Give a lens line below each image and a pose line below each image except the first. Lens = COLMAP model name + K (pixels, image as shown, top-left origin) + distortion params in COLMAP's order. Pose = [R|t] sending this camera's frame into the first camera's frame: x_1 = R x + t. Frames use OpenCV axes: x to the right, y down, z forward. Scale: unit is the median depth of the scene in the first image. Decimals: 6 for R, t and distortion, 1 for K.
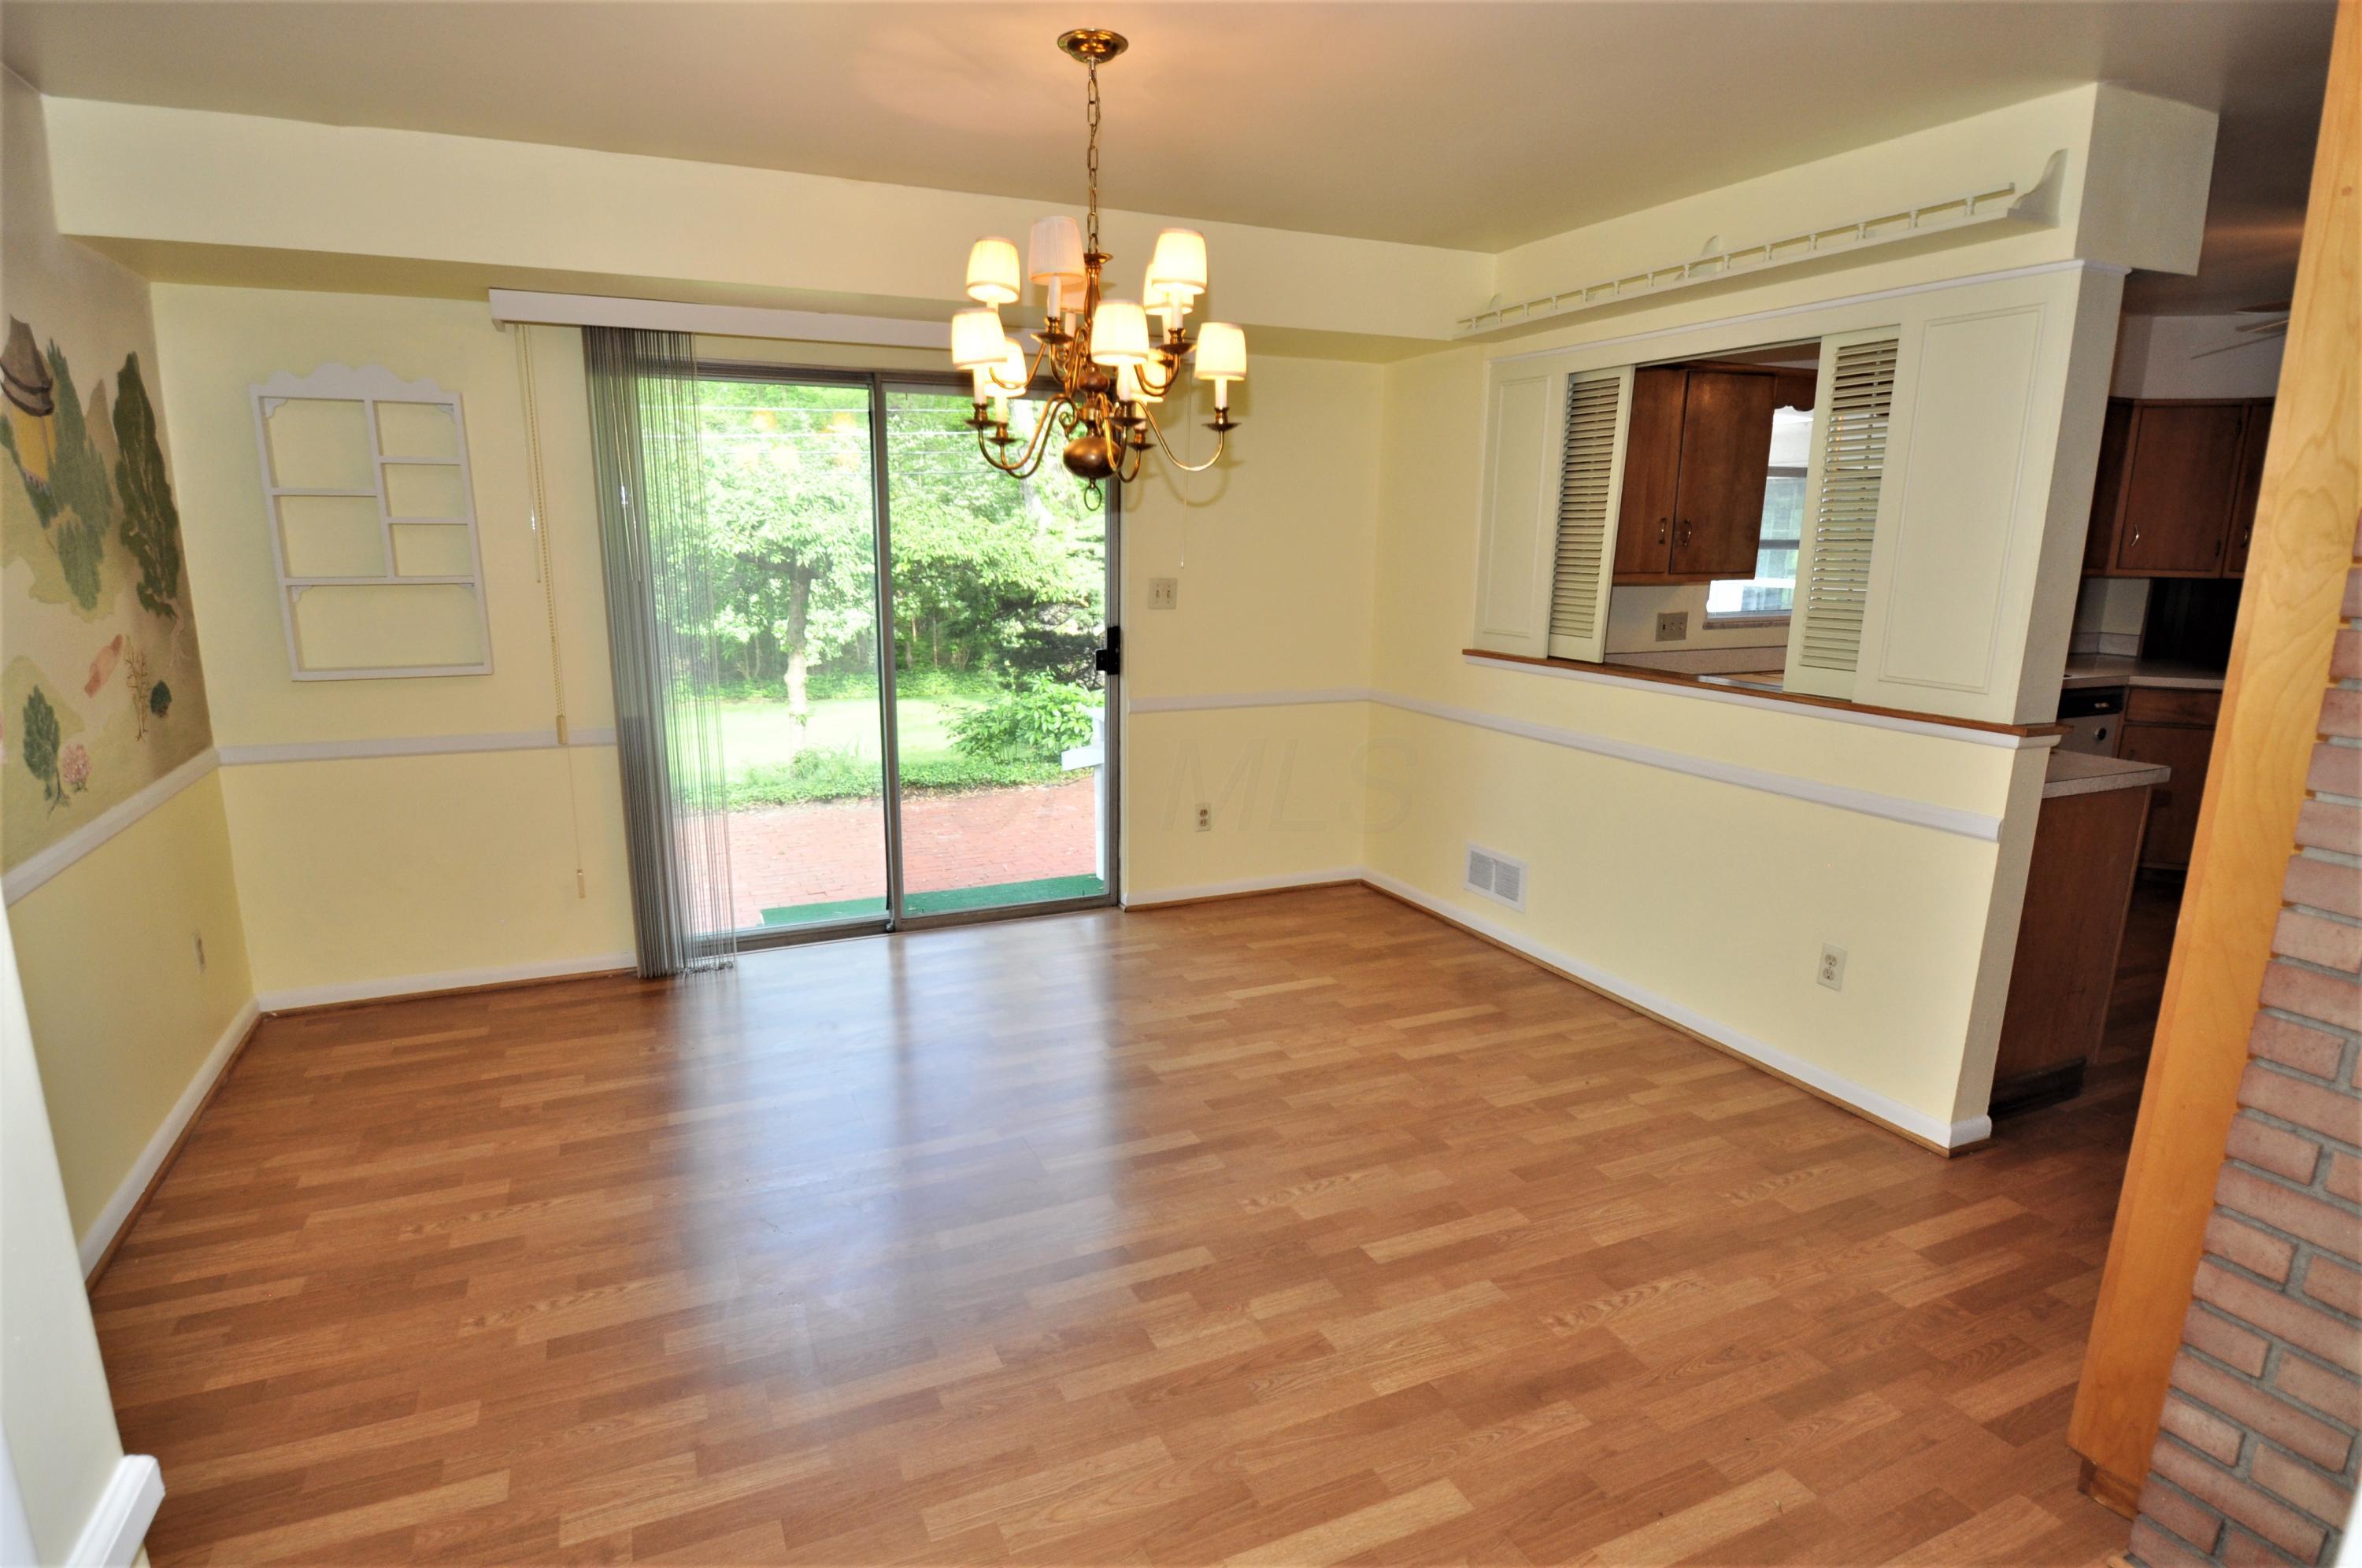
lens RADIAL K [[1219.2, 0, 1172.0], [0, 1219.2, 824.2], [0, 0, 1]] dist [-0.004957, -0.000577]
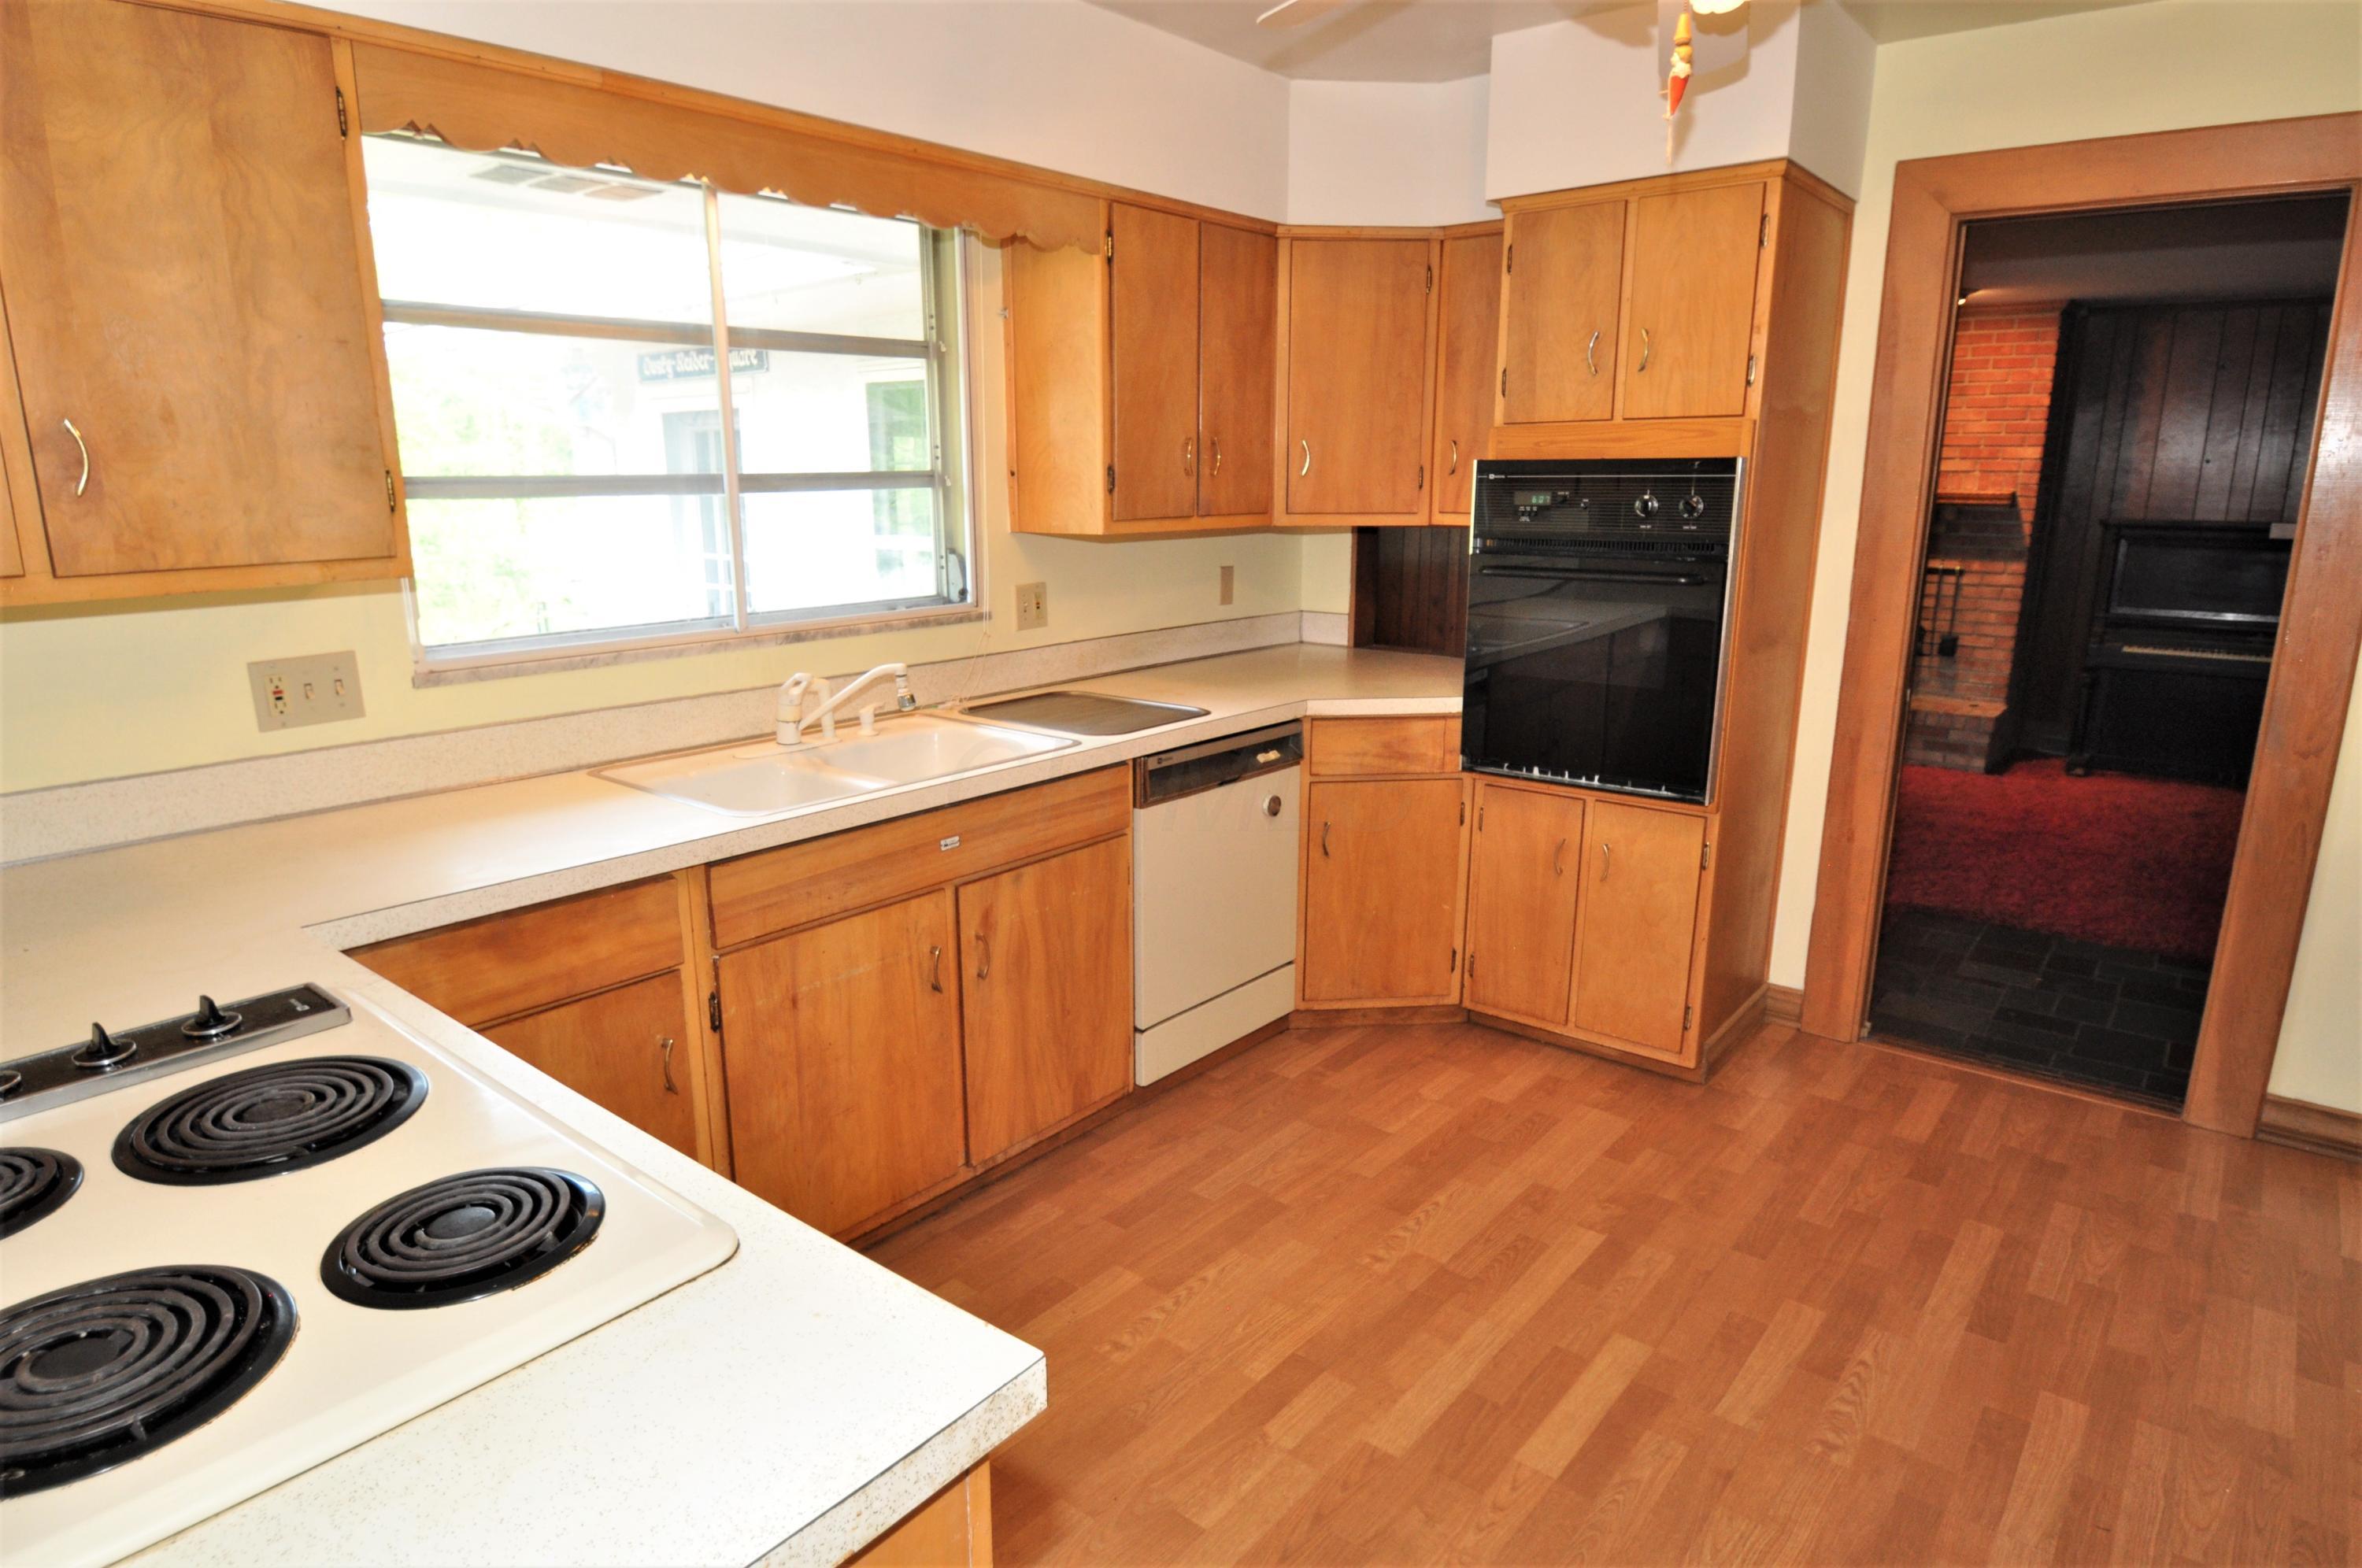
lens RADIAL K [[1351.2, 0, 1136.0], [0, 1351.2, 809.6], [0, 0, 1]] dist [-0.014518, -0.013114]
pose [[0.904108, -0.111596, 0.412474, 0.768103], [0.108620, 0.993608, 0.030737, -0.172776], [-0.413268, 0.017013, 0.910451, 0.774731]]
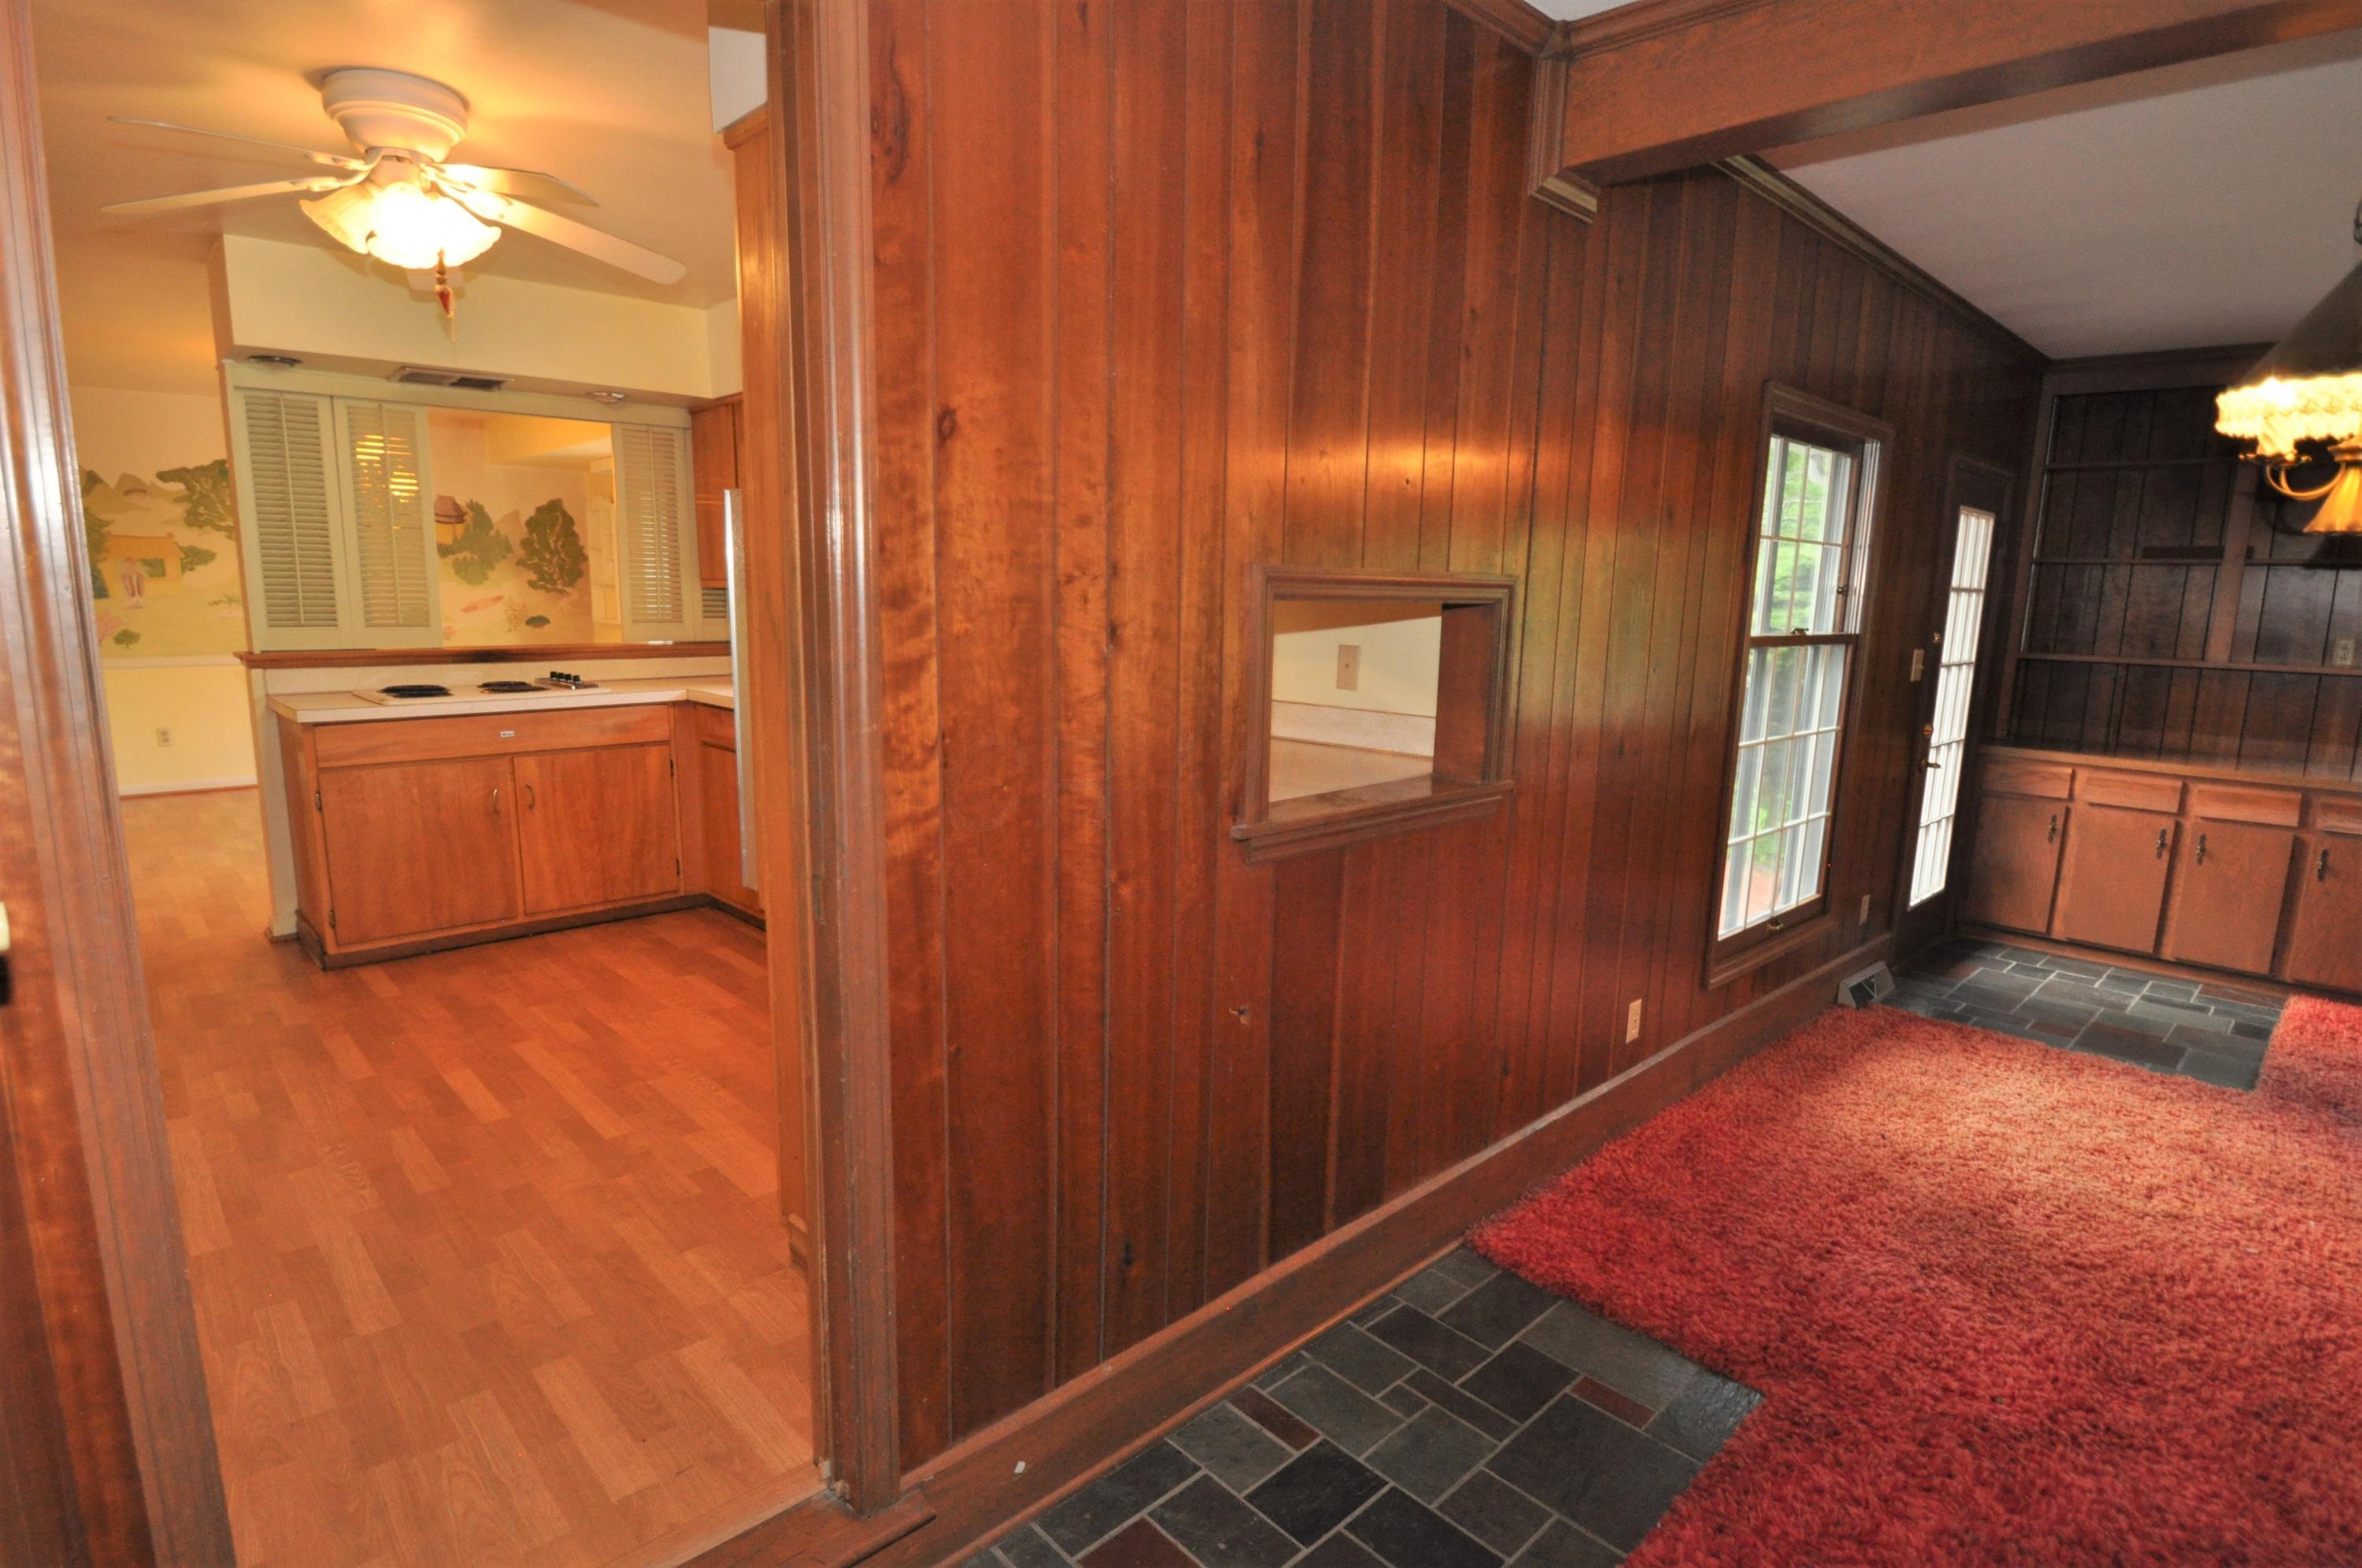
lens RADIAL K [[1205.8, 0, 1154.6], [0, 1205.8, 809.7], [0, 0, 1]] dist [-0.009639, -0.012466]
pose [[0.316356, 0.167248, -0.933781, 2.387970], [-0.234997, 0.967472, 0.093668, -0.284327], [0.919073, 0.189803, 0.345368, 1.482742]]
